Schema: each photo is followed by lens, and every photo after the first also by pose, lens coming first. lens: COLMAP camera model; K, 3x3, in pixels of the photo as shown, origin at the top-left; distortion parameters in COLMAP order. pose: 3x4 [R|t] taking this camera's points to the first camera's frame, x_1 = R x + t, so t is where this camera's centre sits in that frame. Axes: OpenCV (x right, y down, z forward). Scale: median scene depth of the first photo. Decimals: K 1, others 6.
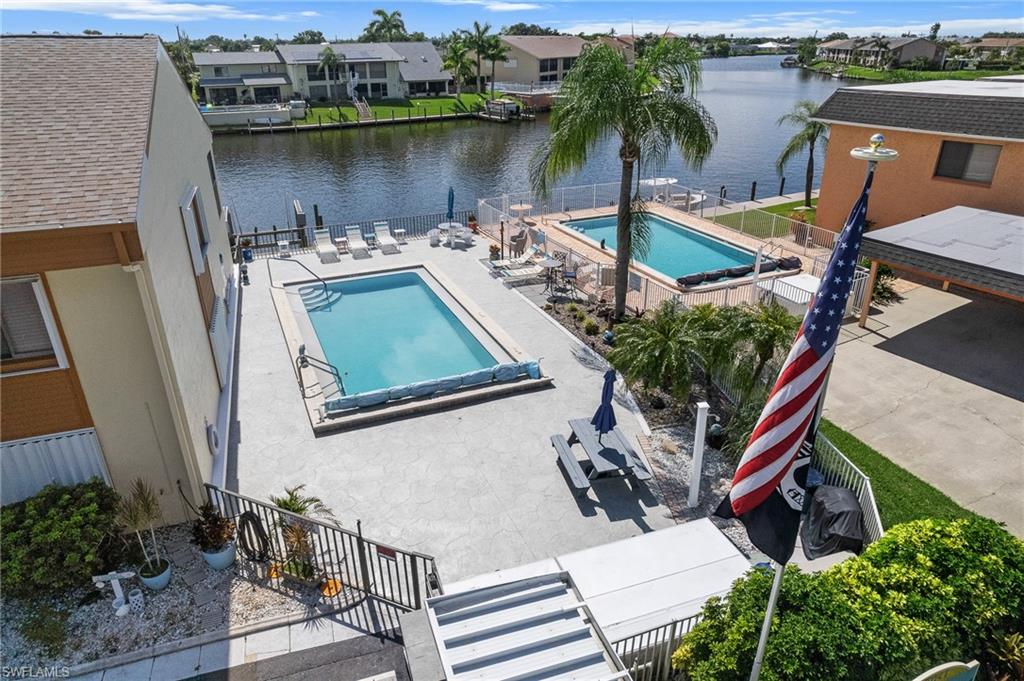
lens RADIAL K [[651.5, 0, 512.0], [0, 651.5, 340.5], [0, 0, 1]] dist [-0.001145, -0.000368]
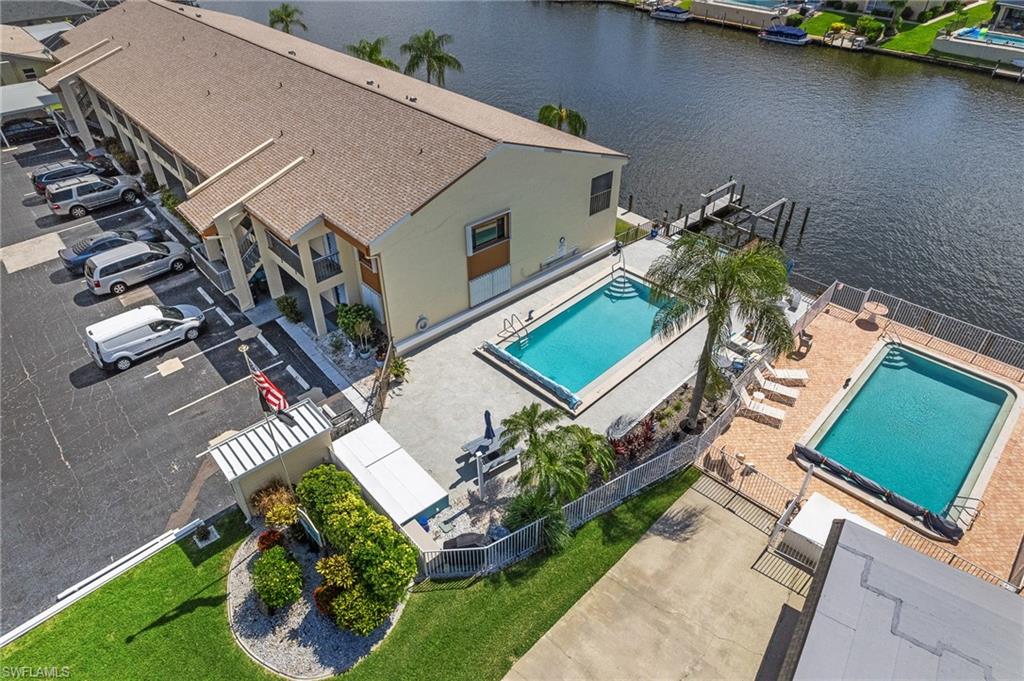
lens RADIAL K [[651.5, 0, 512.0], [0, 651.5, 340.5], [0, 0, 1]] dist [-0.001145, -0.000368]
pose [[0.379876, 0.572338, -0.726721, 1.092658], [-0.392303, 0.811142, 0.433758, -0.741828], [0.837731, 0.120320, 0.532663, 0.025070]]
